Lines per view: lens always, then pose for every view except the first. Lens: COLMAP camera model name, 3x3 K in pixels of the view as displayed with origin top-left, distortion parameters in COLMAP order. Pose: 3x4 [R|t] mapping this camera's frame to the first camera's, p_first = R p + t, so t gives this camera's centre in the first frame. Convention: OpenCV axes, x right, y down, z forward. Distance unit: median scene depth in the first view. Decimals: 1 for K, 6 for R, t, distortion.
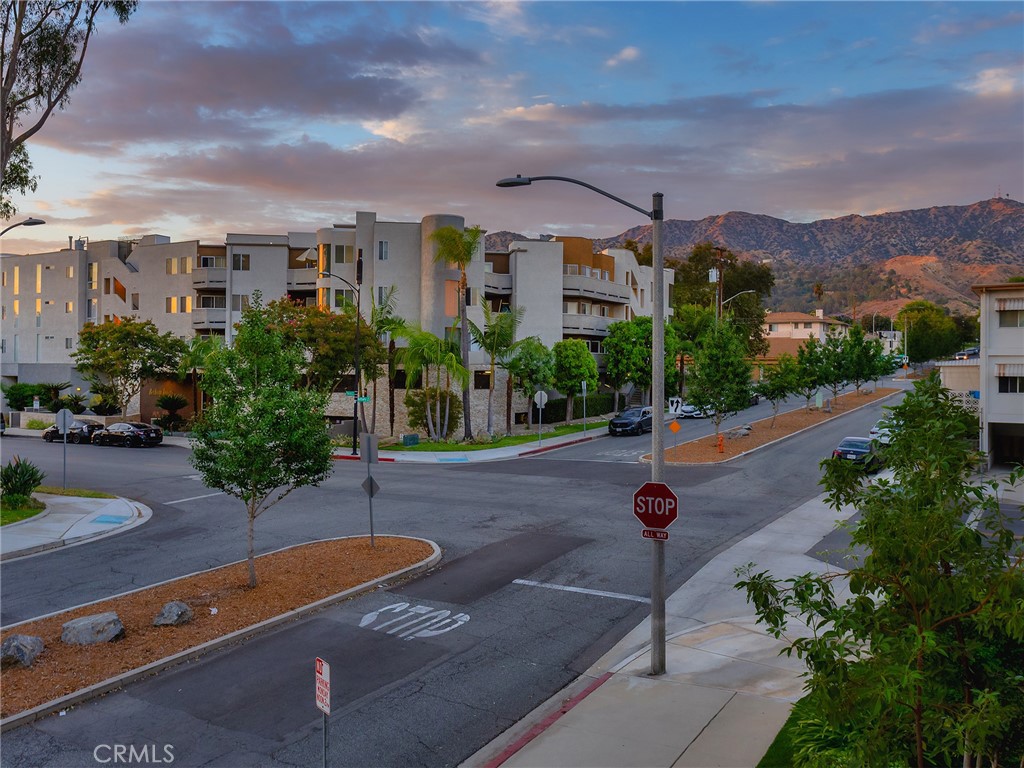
lens RADIAL K [[822.4, 0, 512.0], [0, 822.4, 384.0], [0, 0, 1]] dist [0.005933, 0.002509]
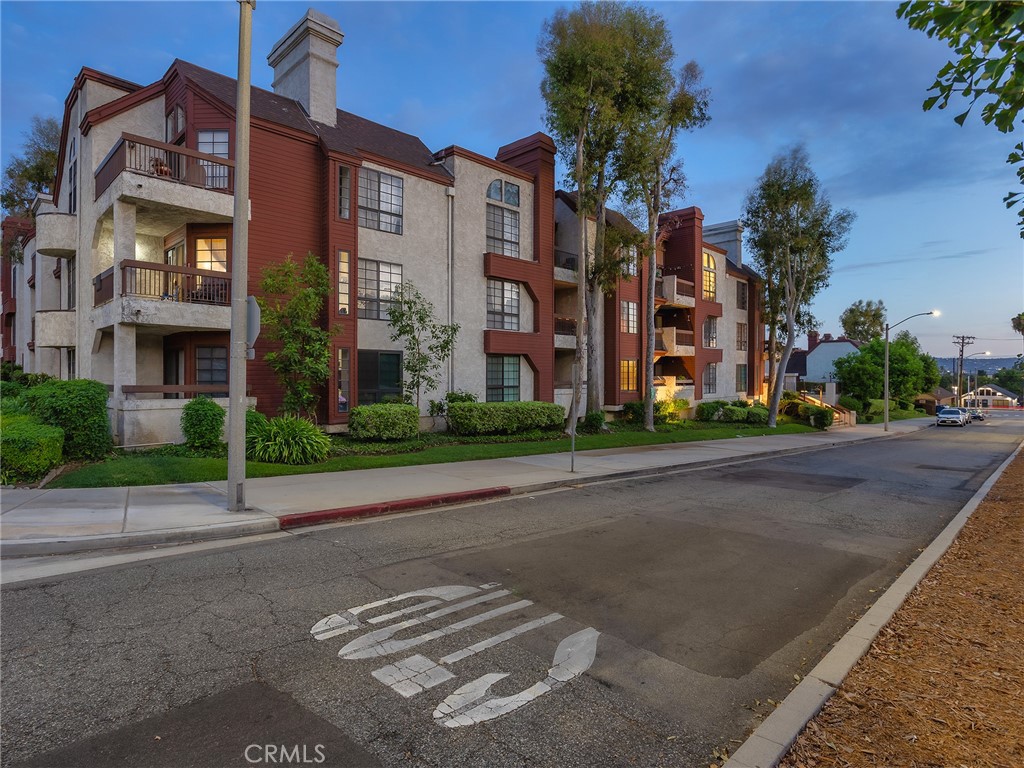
lens RADIAL K [[552.3, 0, 510.0], [0, 552.3, 374.5], [0, 0, 1]] dist [-0.055850, 0.034789]
pose [[-0.970571, -0.015731, 0.240301, -0.202195], [-0.015906, 0.999873, 0.001214, 0.166494], [-0.240290, -0.002644, -0.970698, 1.242235]]
